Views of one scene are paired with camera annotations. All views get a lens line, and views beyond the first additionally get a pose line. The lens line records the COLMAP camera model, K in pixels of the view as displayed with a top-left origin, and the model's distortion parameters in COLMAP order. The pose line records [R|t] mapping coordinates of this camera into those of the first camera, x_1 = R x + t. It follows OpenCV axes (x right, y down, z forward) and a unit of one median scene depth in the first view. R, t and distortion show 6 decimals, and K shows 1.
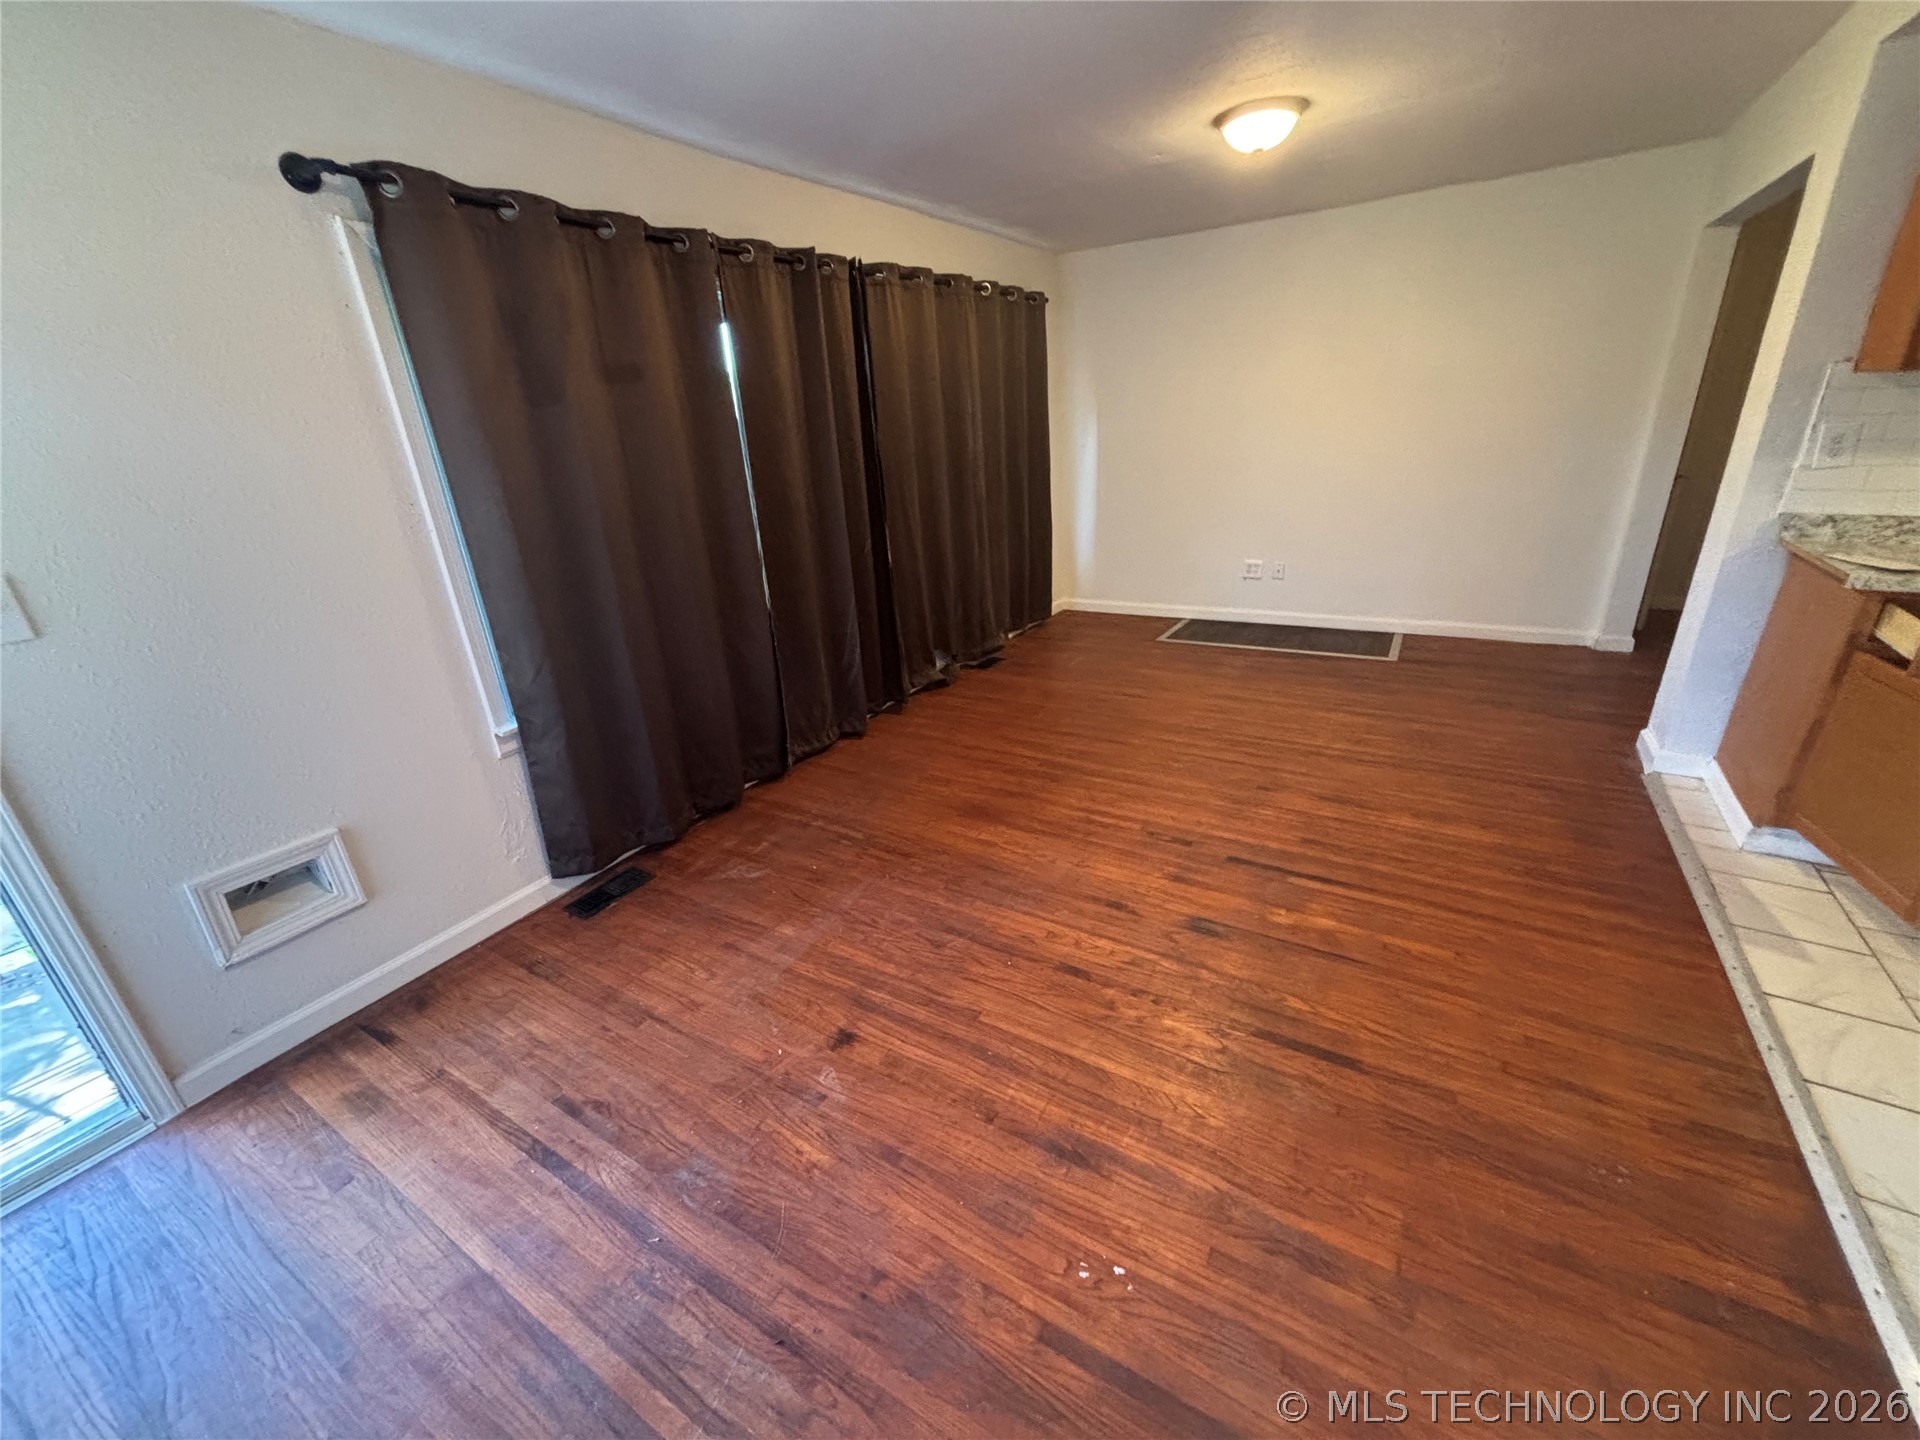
lens RADIAL K [[771.6, 0, 958.2], [0, 771.6, 716.5], [0, 0, 1]] dist [0.001813, -0.000590]
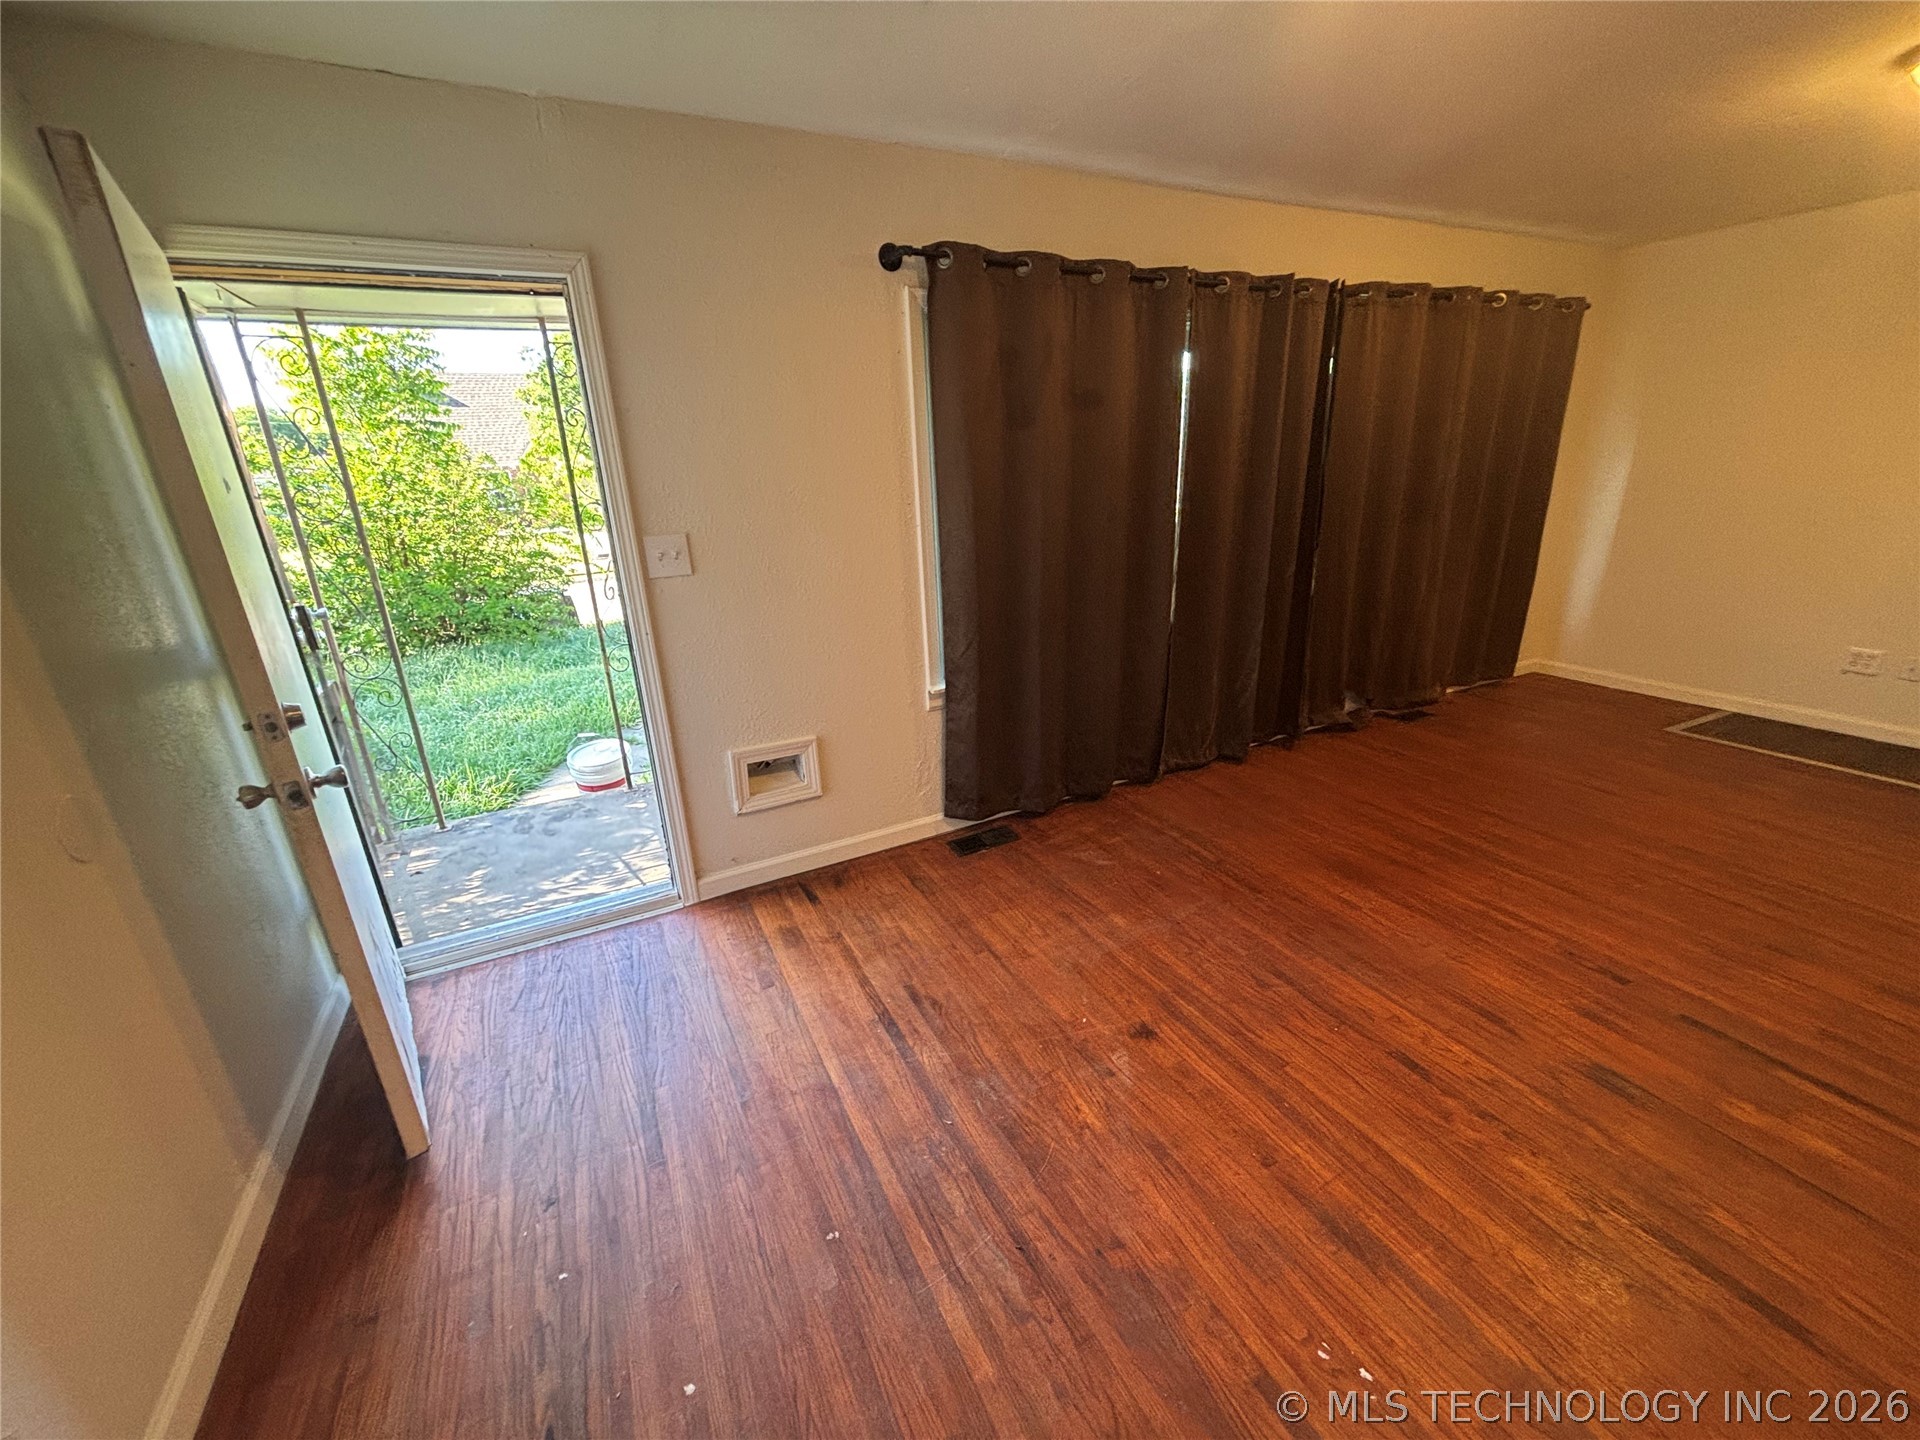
lens RADIAL K [[771.6, 0, 958.2], [0, 771.6, 716.5], [0, 0, 1]] dist [0.001813, -0.000590]
pose [[0.851537, 0.196494, -0.486081, 0.056164], [-0.204465, 0.978166, 0.037225, 0.009411], [0.482782, 0.067689, 0.873121, -0.059304]]
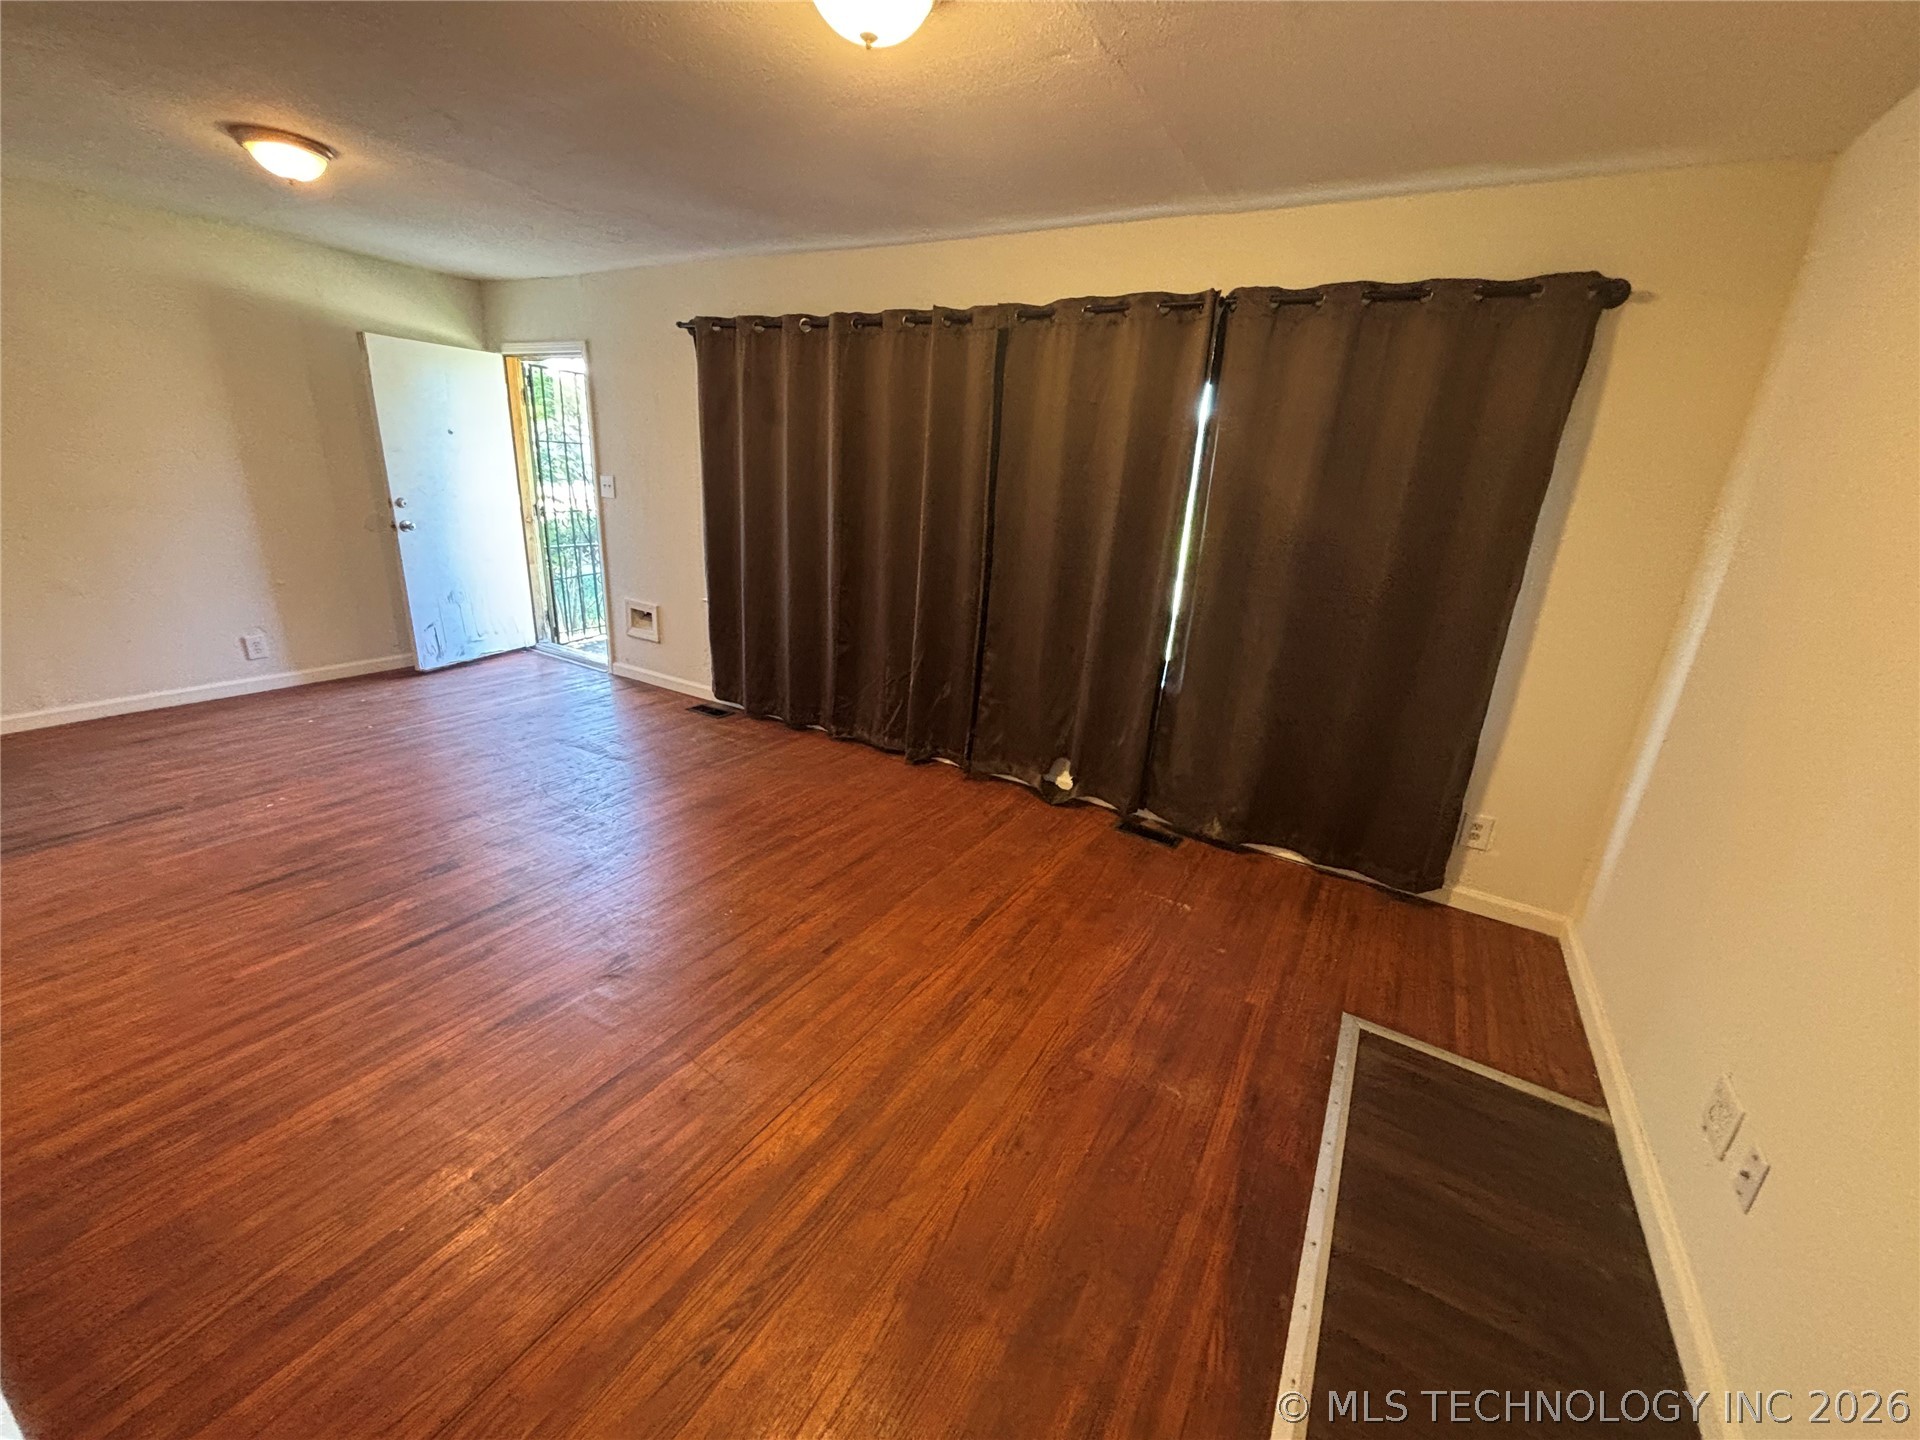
lens RADIAL K [[771.6, 0, 958.2], [0, 771.6, 716.5], [0, 0, 1]] dist [0.001813, -0.000590]
pose [[0.002200, 0.367562, -0.929997, 1.372348], [-0.422793, 0.843131, 0.332229, -0.673250], [0.906223, 0.392465, 0.157258, 1.472903]]
